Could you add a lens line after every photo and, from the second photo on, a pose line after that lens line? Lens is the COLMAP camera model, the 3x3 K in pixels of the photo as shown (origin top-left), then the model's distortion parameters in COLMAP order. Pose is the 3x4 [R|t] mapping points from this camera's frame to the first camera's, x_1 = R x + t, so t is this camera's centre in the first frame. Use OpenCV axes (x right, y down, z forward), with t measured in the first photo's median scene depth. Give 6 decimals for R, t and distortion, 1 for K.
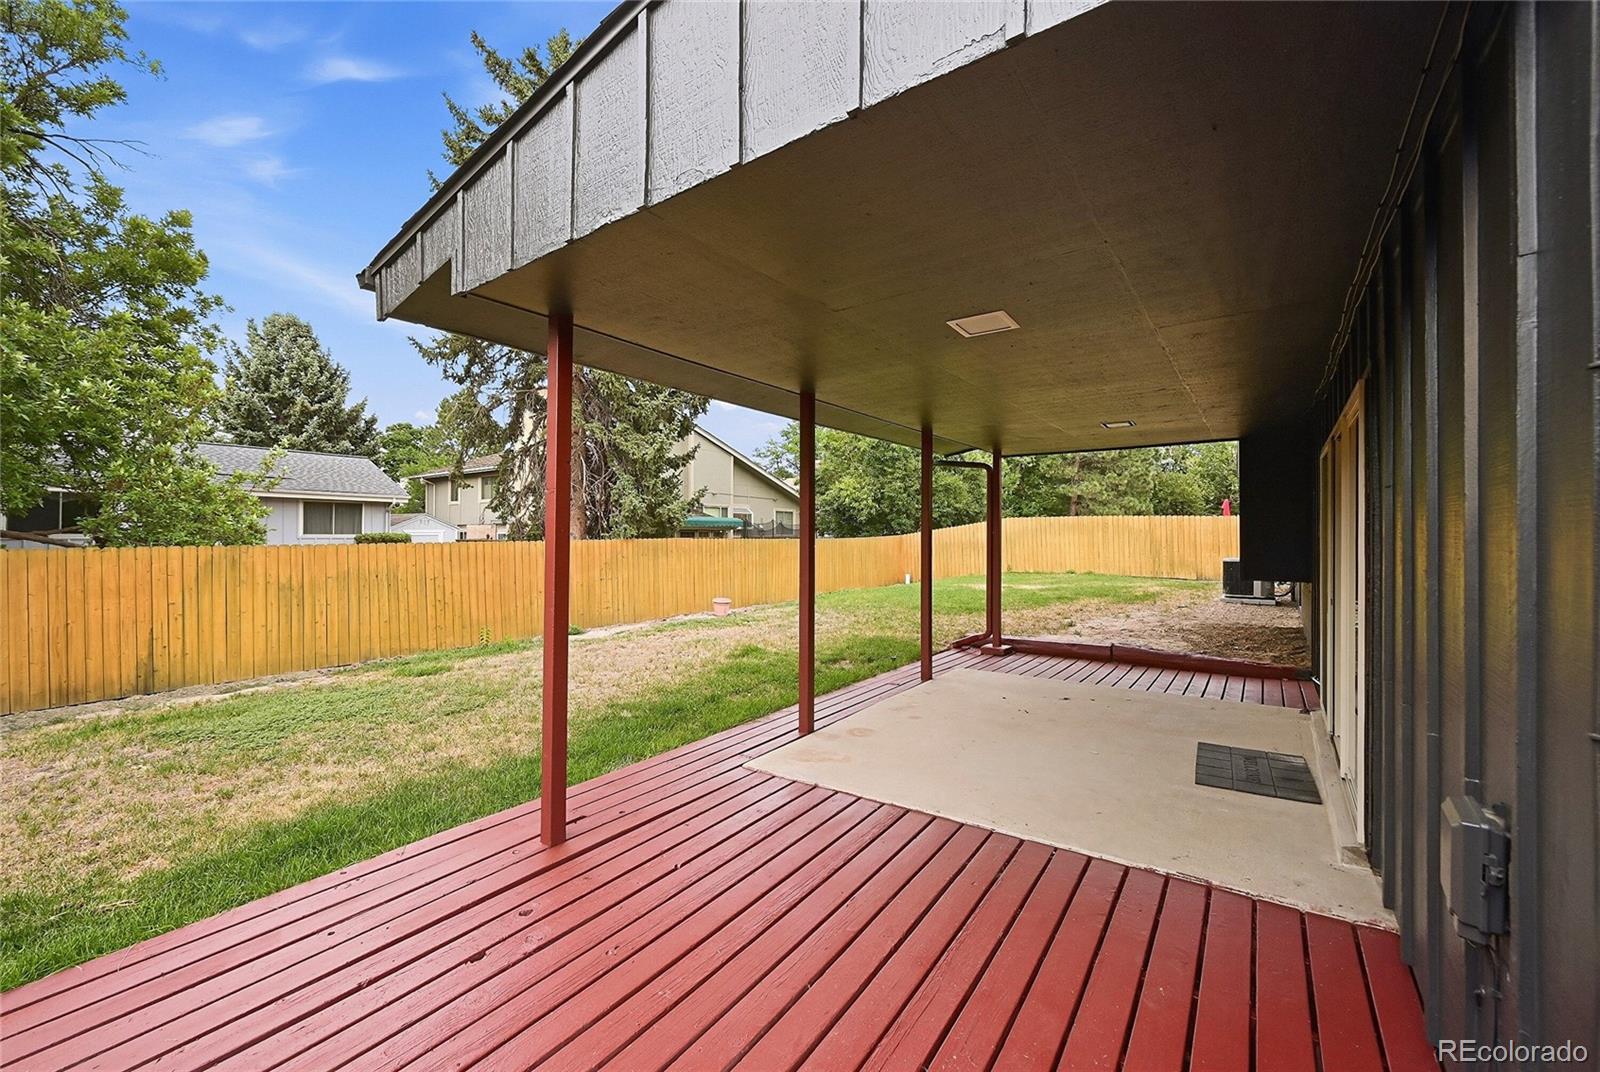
lens RADIAL K [[665.8, 0, 800.0], [0, 665.8, 536.0], [0, 0, 1]] dist [0.001160, 0.000053]
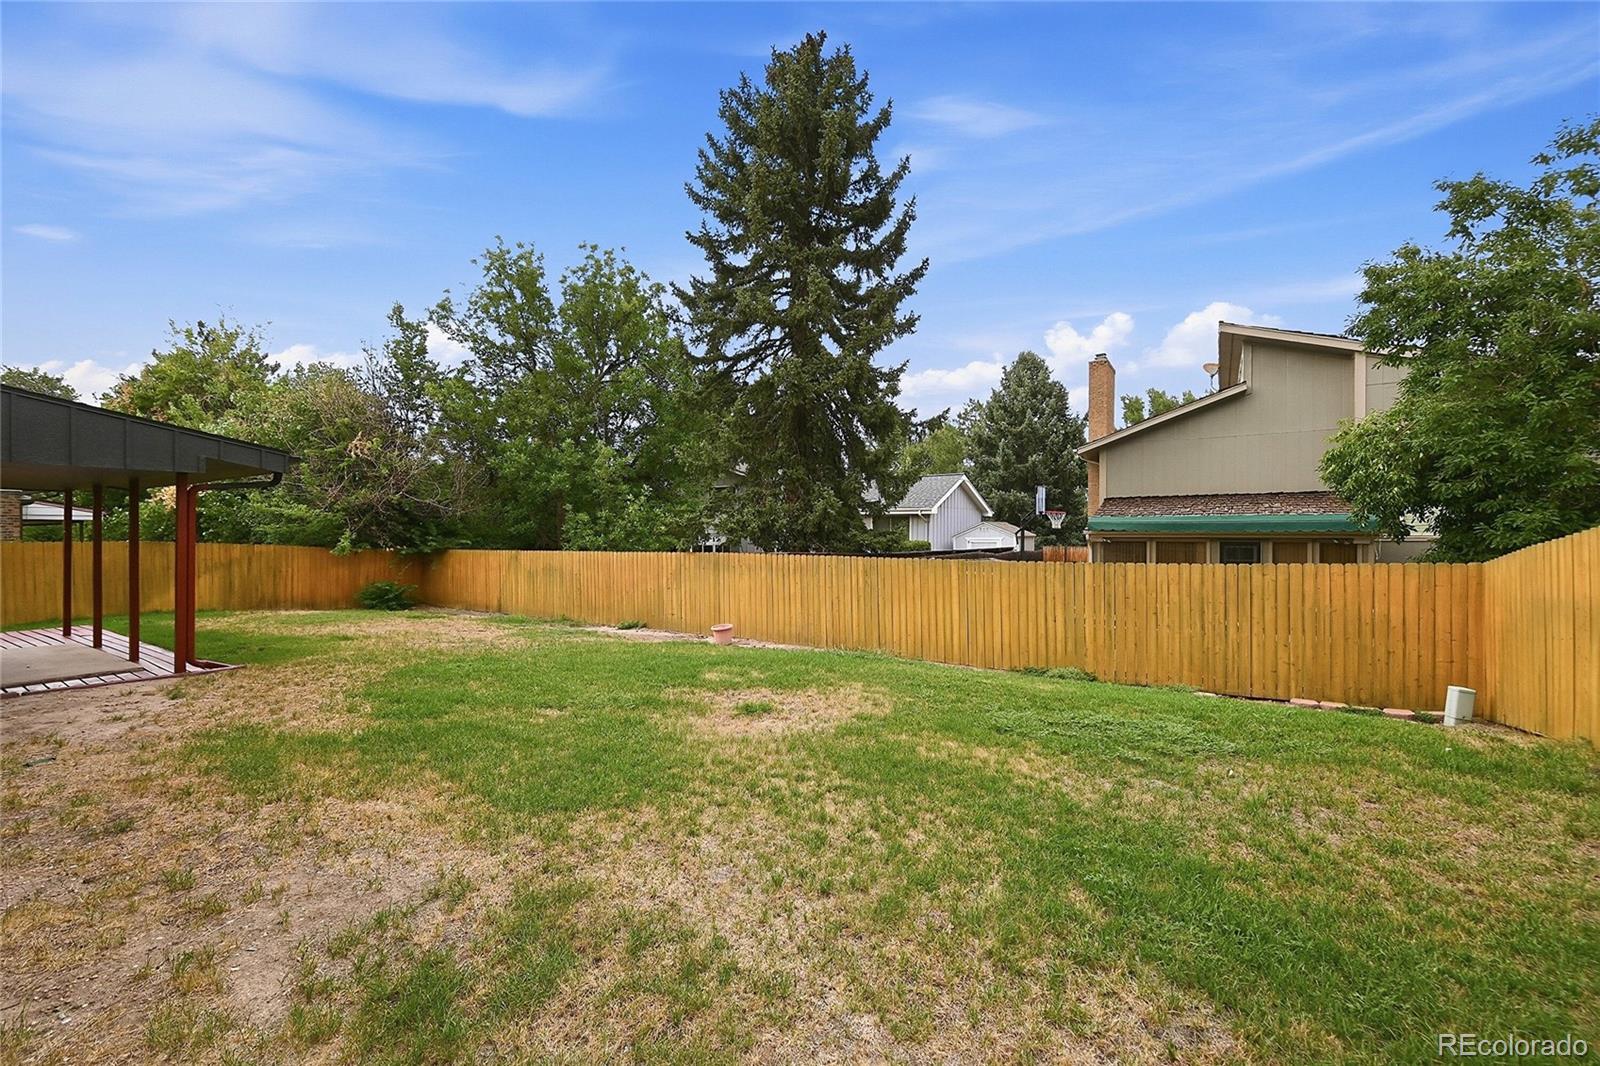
lens RADIAL K [[652.4, 0, 800.0], [0, 652.4, 533.0], [0, 0, 1]] dist [-0.000492, 0.000009]
pose [[0.030758, -0.001146, -0.999526, 1.063188], [-0.003201, 0.999994, -0.001245, -0.039114], [0.999522, 0.003238, 0.030754, 1.594565]]
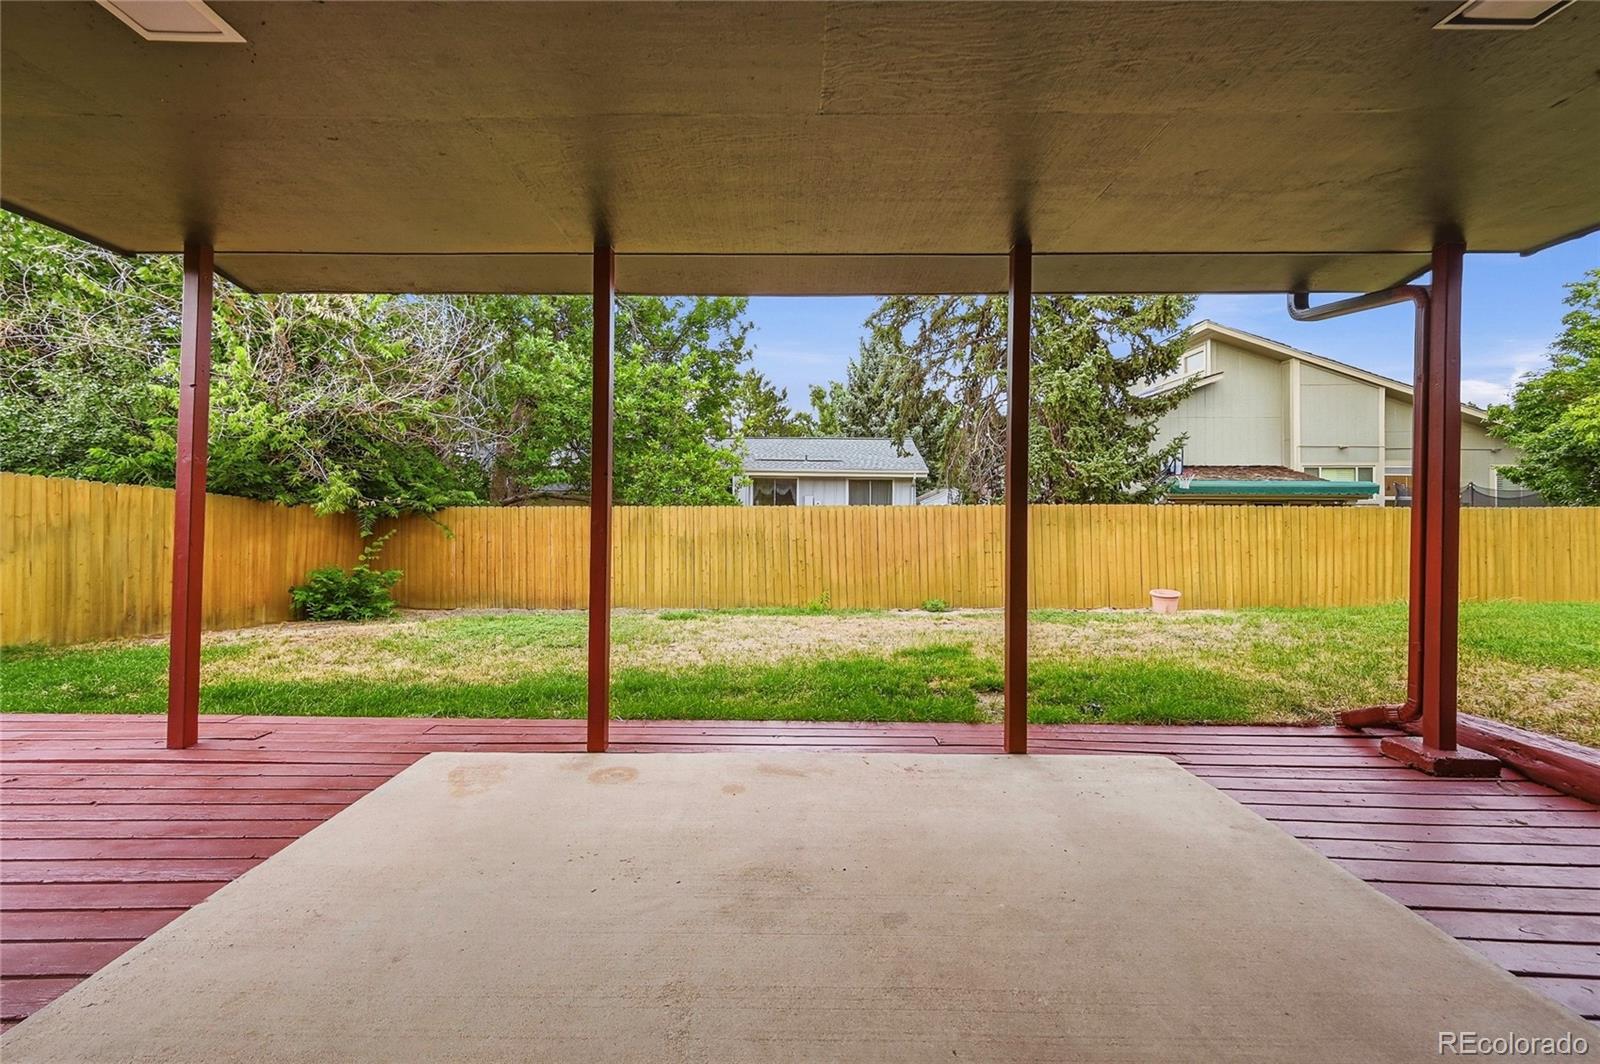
lens RADIAL K [[684.6, 0, 790.5], [0, 684.6, 521.2], [0, 0, 1]] dist [0.001487, 0.000321]
pose [[0.564067, 0.007837, -0.825692, 0.342832], [-0.005800, 0.999968, 0.005529, 0.028043], [0.825709, 0.001670, 0.564094, 0.381957]]
